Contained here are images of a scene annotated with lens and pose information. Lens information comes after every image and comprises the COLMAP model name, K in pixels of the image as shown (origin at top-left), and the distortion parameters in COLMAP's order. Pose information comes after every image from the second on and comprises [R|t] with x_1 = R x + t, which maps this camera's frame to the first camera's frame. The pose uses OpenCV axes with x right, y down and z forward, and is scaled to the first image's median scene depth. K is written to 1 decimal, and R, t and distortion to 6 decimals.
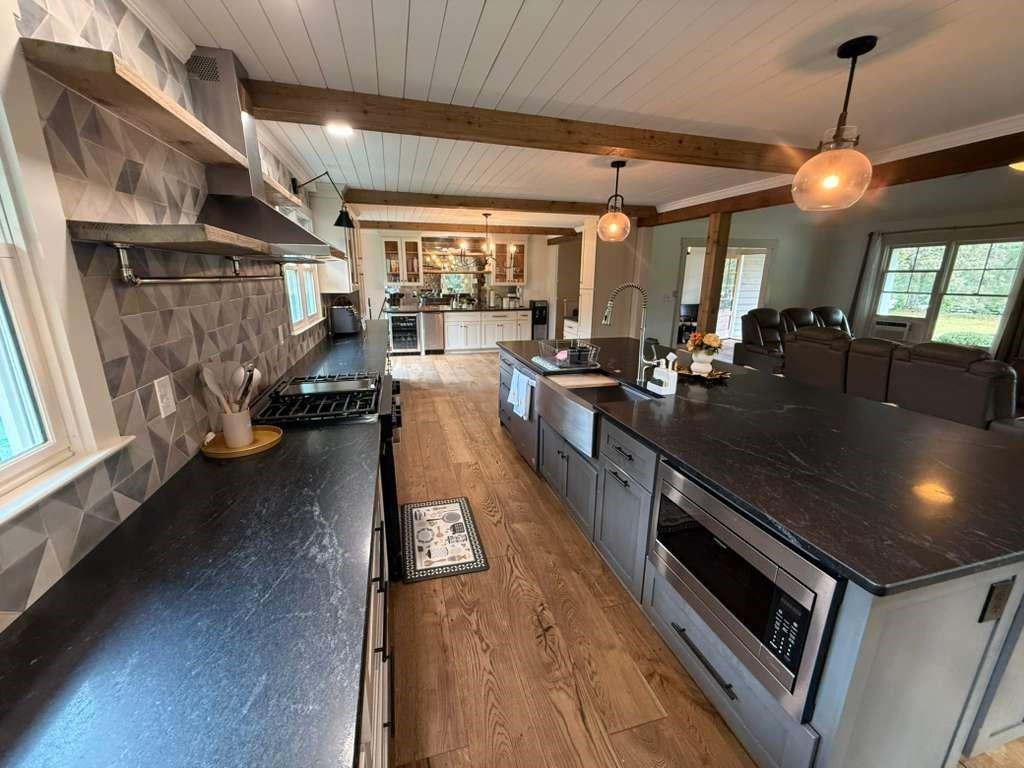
lens RADIAL K [[408.5, 0, 509.2], [0, 408.5, 380.9], [0, 0, 1]] dist [-0.000337, 0.000715]
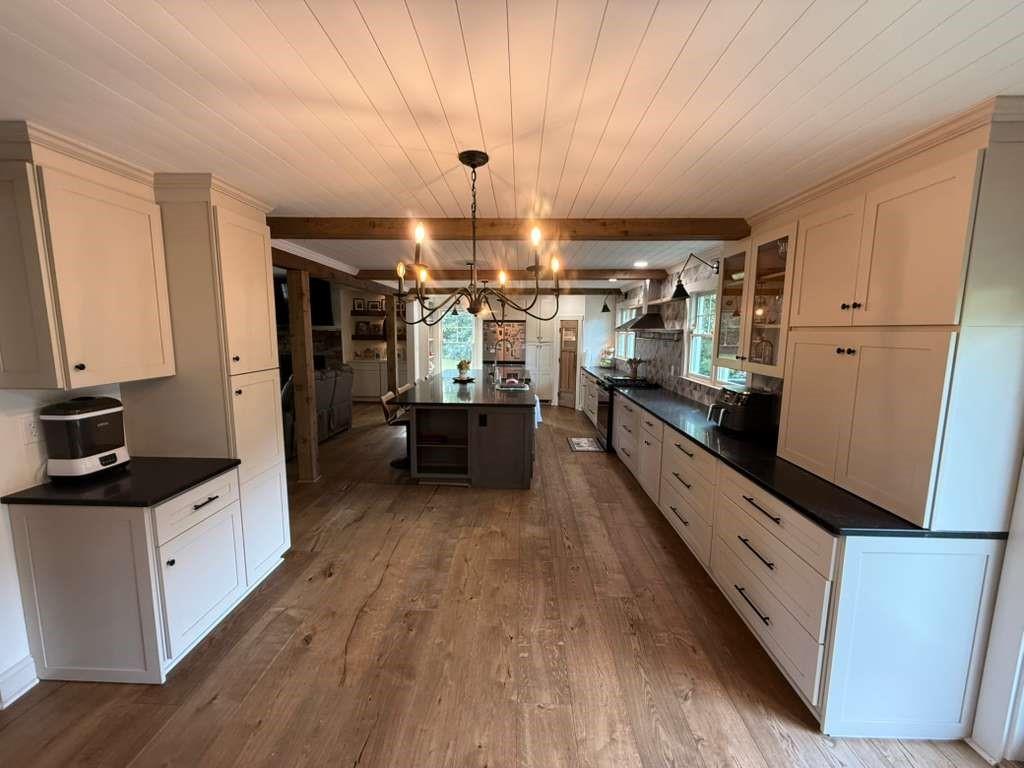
lens RADIAL K [[408.5, 0, 506.4], [0, 408.5, 382.4], [0, 0, 1]] dist [-0.000337, 0.000715]
pose [[-0.952842, -0.054931, 0.298454, -0.306879], [0.060133, 0.929804, 0.363110, -0.608729], [-0.297449, 0.363934, -0.882653, 2.244110]]
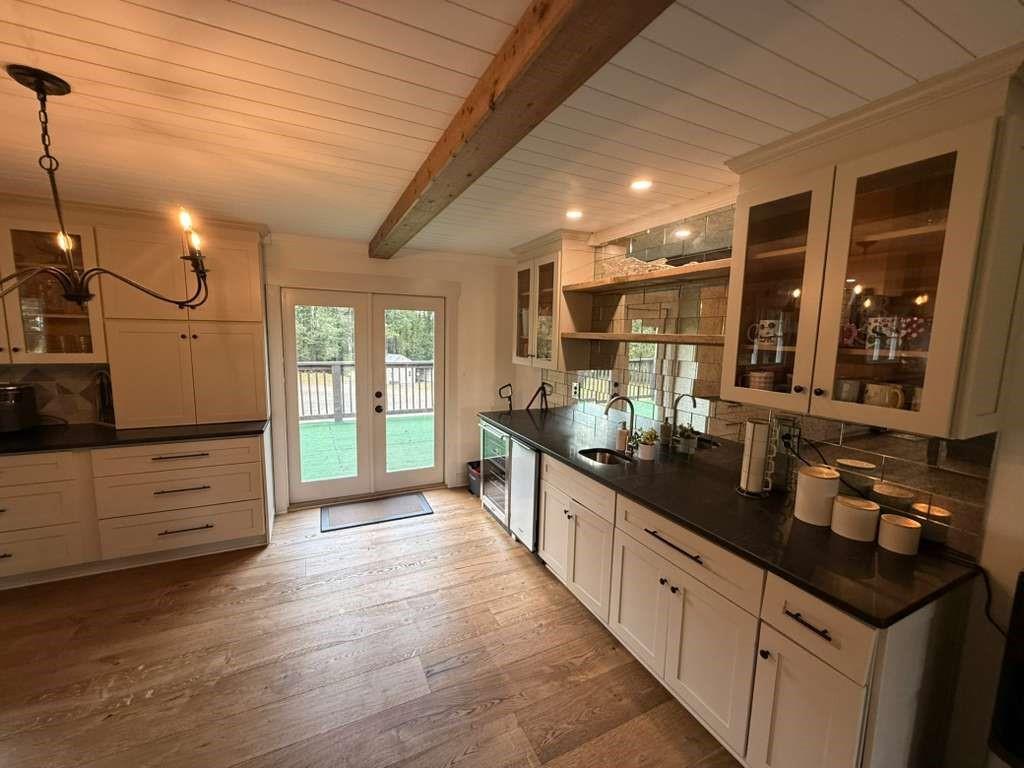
lens RADIAL K [[408.5, 0, 510.6], [0, 408.5, 381.1], [0, 0, 1]] dist [-0.000337, 0.000715]
pose [[0.173329, 0.118347, -0.977728, 0.369788], [-0.266174, 0.961439, 0.069188, -0.566045], [0.948213, 0.248253, 0.198146, 2.090899]]
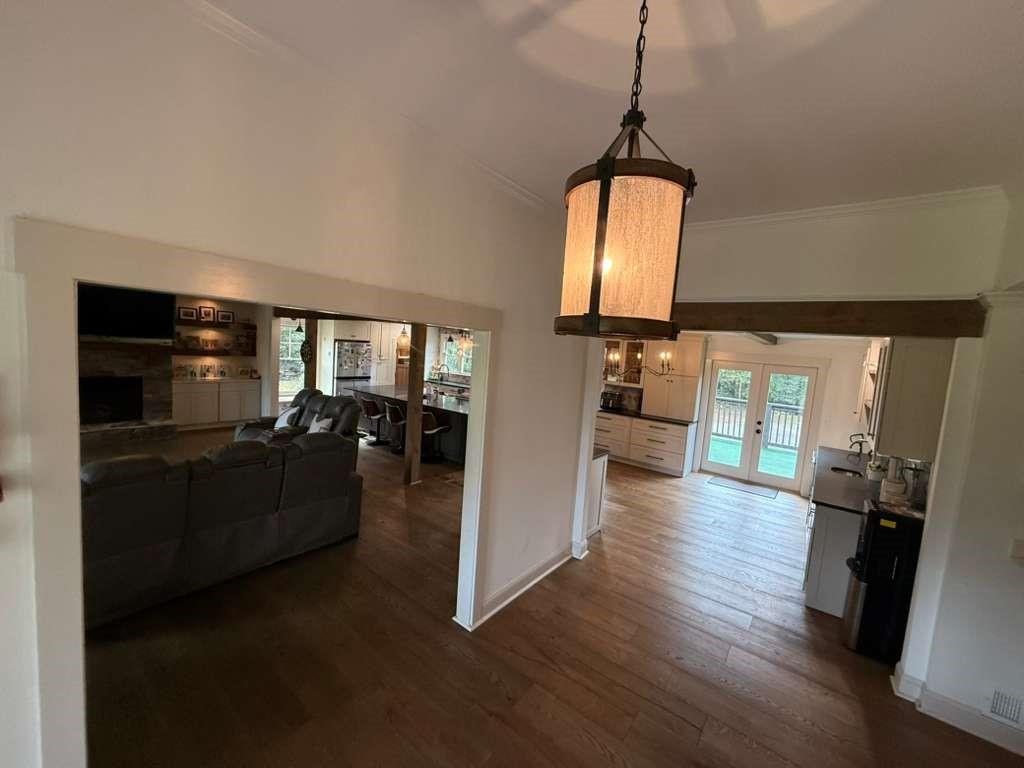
lens RADIAL K [[408.5, 0, 506.3], [0, 408.5, 382.4], [0, 0, 1]] dist [-0.000337, 0.000715]
pose [[-0.807304, -0.011041, -0.590032, 1.313398], [-0.219875, 0.933464, 0.283373, -0.819490], [0.547645, 0.358501, -0.756017, 2.723252]]
